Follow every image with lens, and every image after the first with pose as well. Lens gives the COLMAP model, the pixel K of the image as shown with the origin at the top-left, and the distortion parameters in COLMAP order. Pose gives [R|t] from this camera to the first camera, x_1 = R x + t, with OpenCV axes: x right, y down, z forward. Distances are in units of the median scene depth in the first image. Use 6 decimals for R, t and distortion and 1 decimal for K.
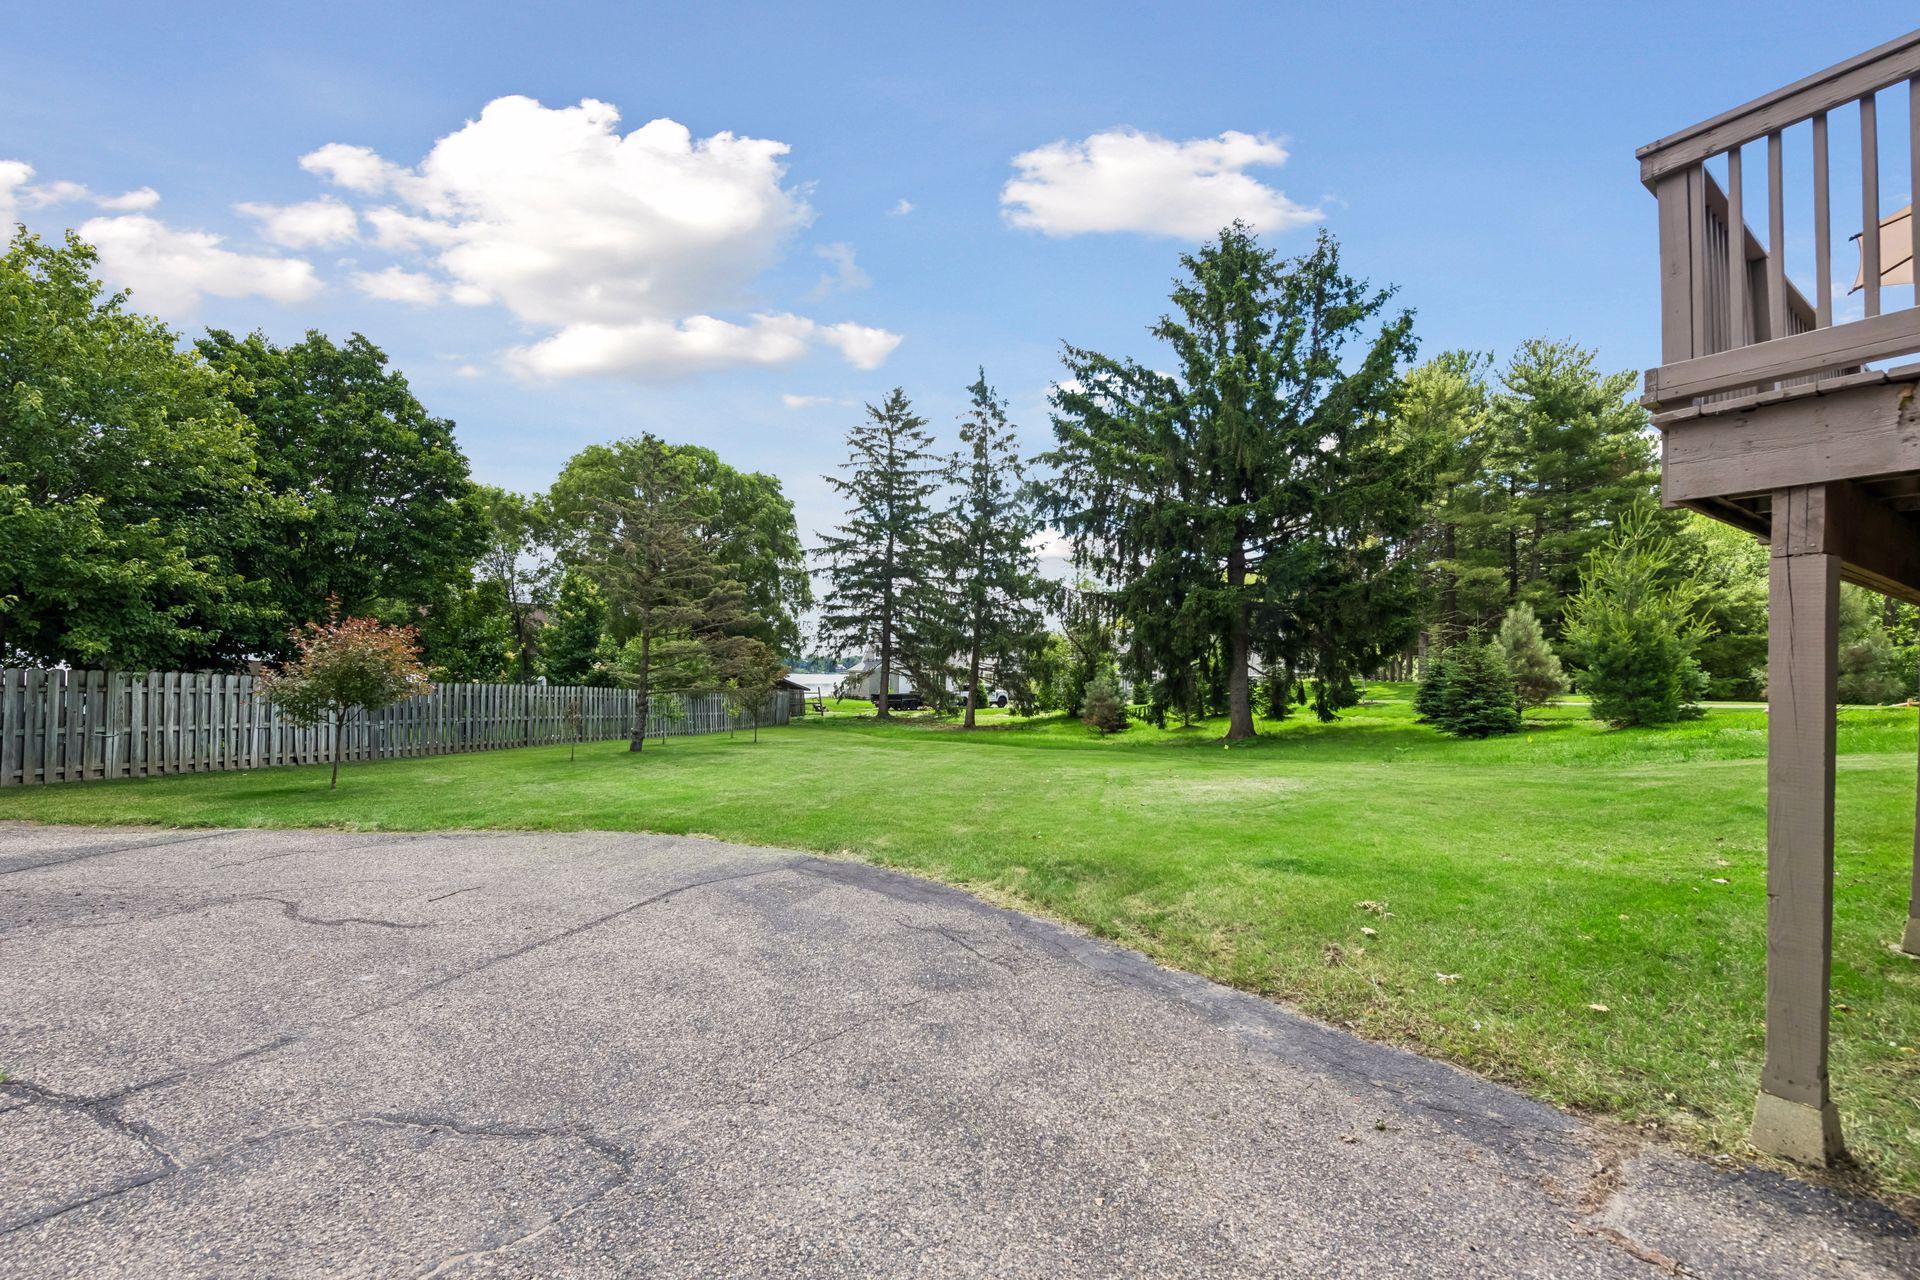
lens RADIAL K [[794.9, 0, 954.5], [0, 794.9, 687.3], [0, 0, 1]] dist [0.004957, -0.000526]
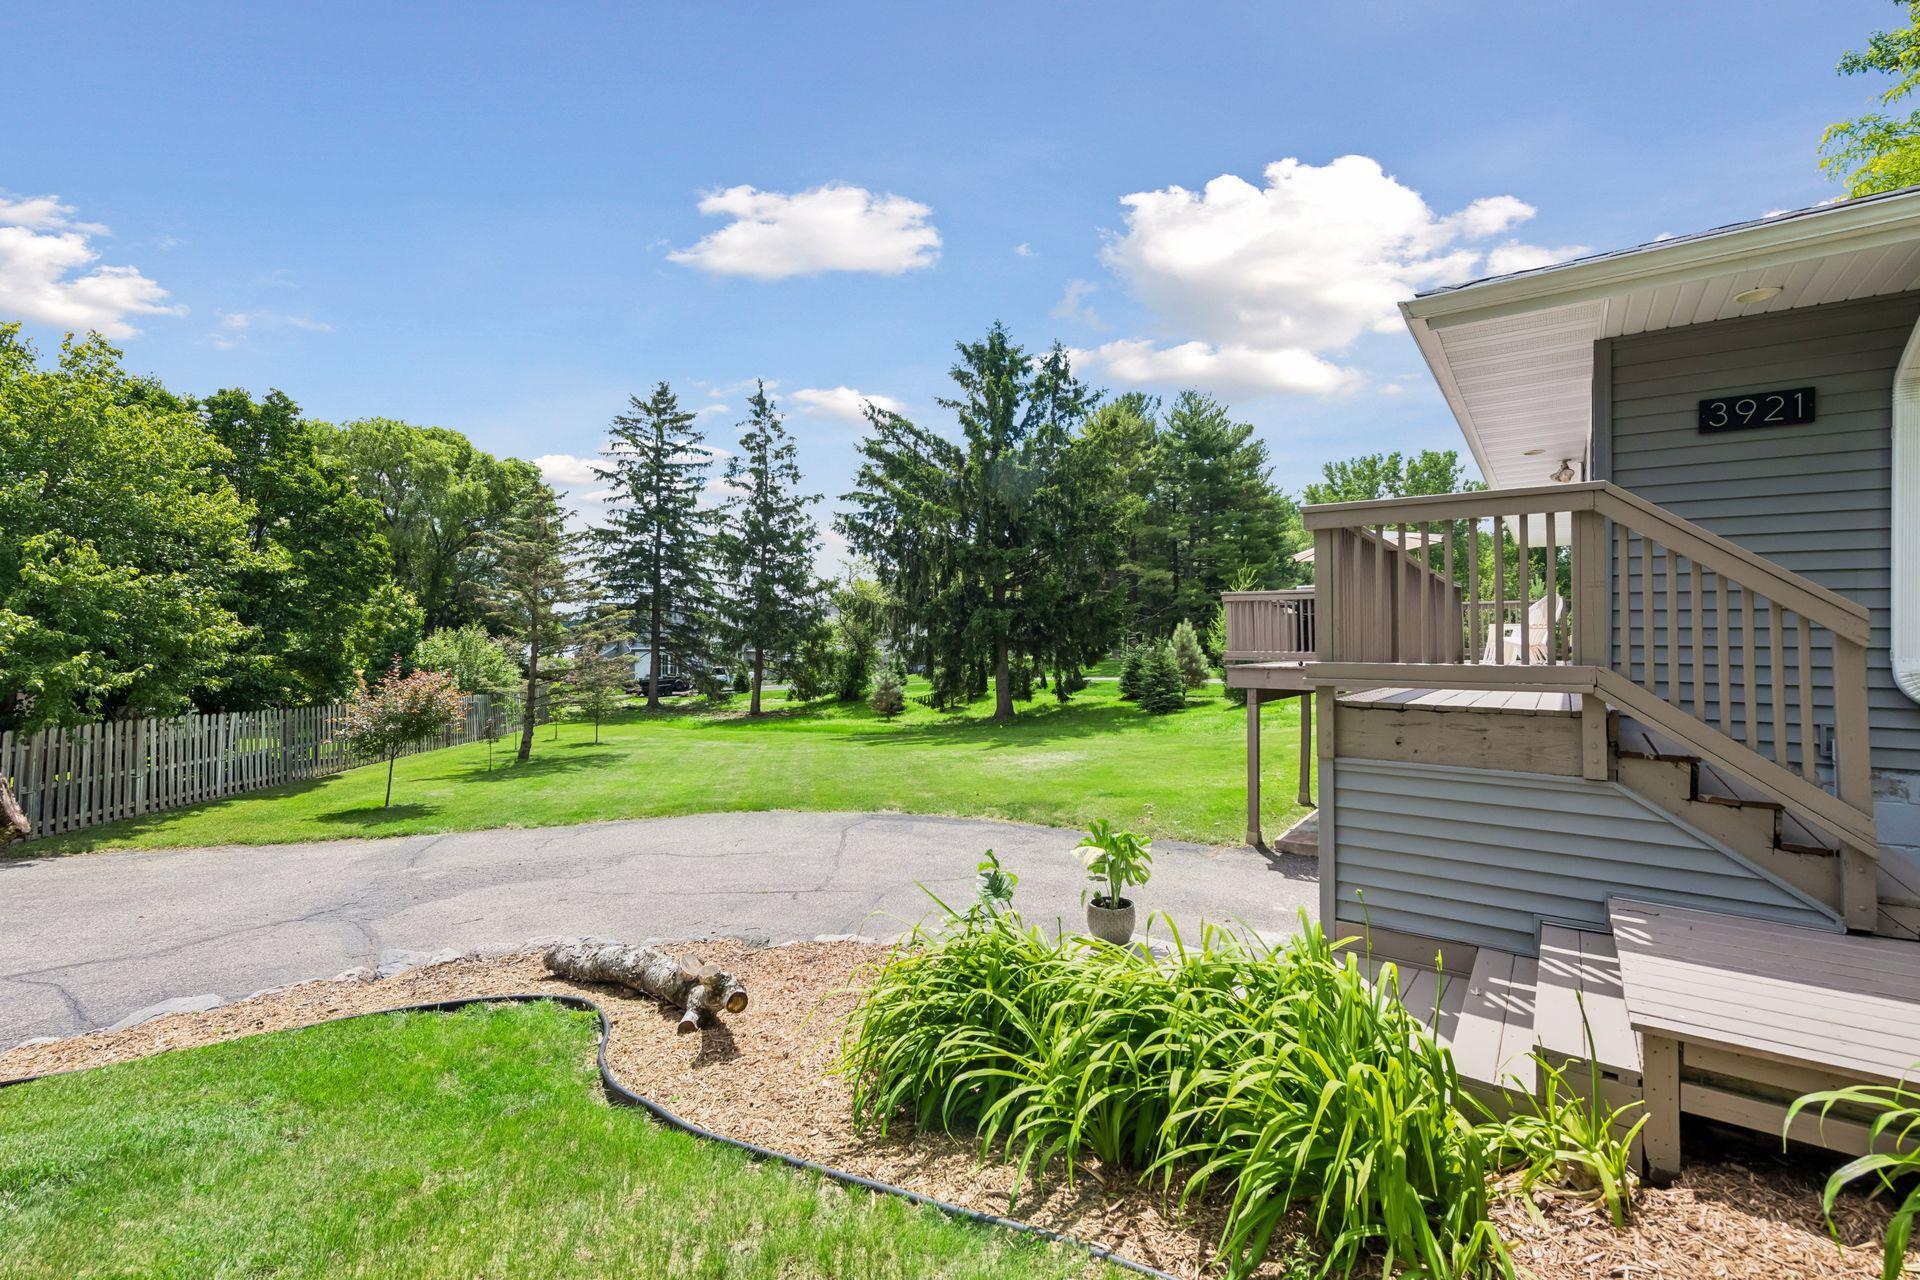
lens RADIAL K [[841.5, 0, 960.7], [0, 841.5, 673.8], [0, 0, 1]] dist [0.003758, -0.000256]
pose [[0.934279, -0.028983, 0.355364, -0.130393], [0.020457, 0.999406, 0.027726, -0.031499], [-0.355957, -0.018634, 0.934317, -0.173623]]
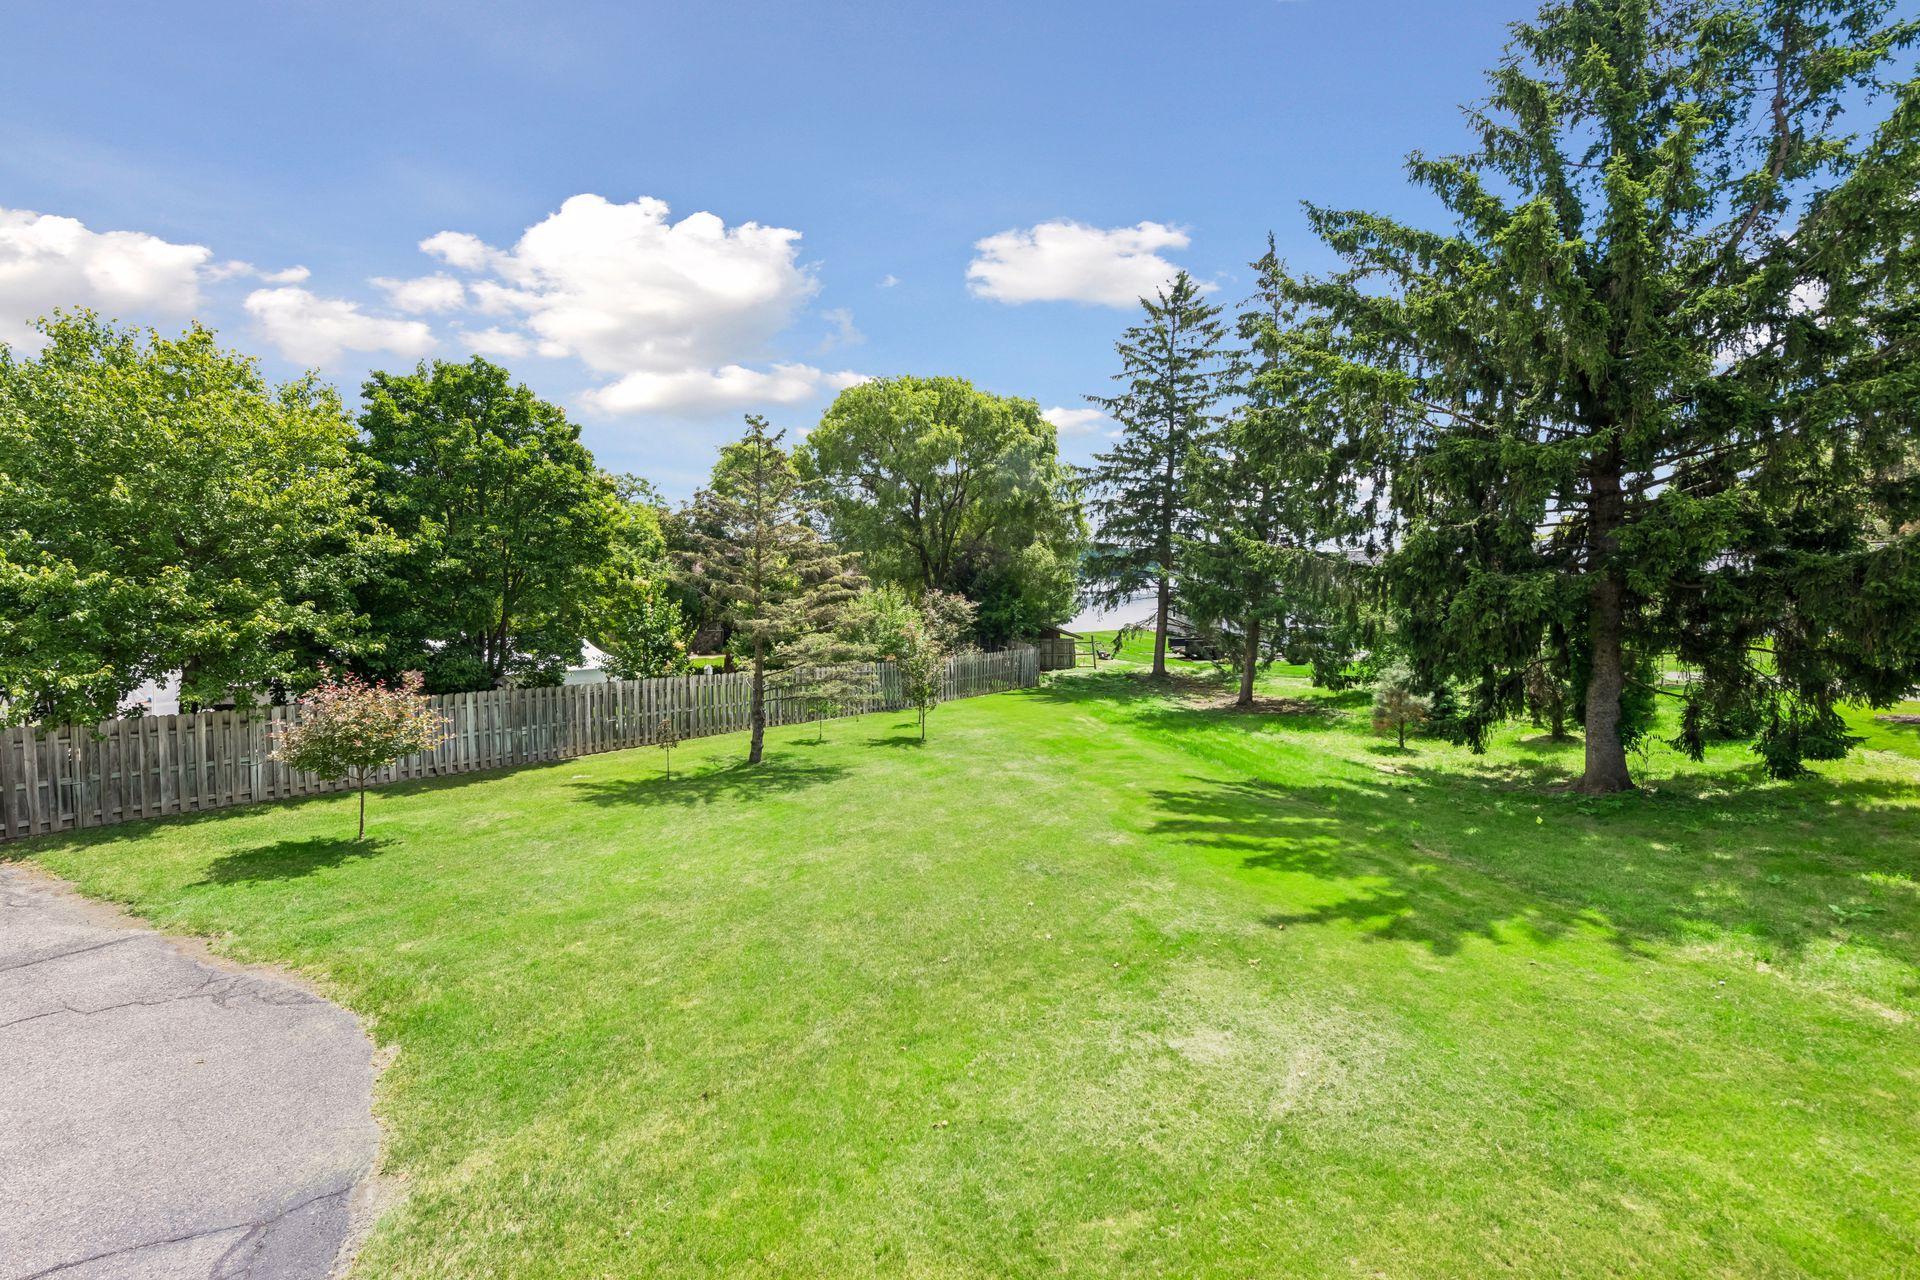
lens RADIAL K [[866.4, 0, 945.4], [0, 866.4, 646.9], [0, 0, 1]] dist [0.008955, -0.002279]
pose [[0.902625, 0.026459, -0.429613, 0.121480], [-0.001128, 0.998251, 0.059110, -0.060008], [0.430426, -0.052870, 0.901076, 0.102589]]
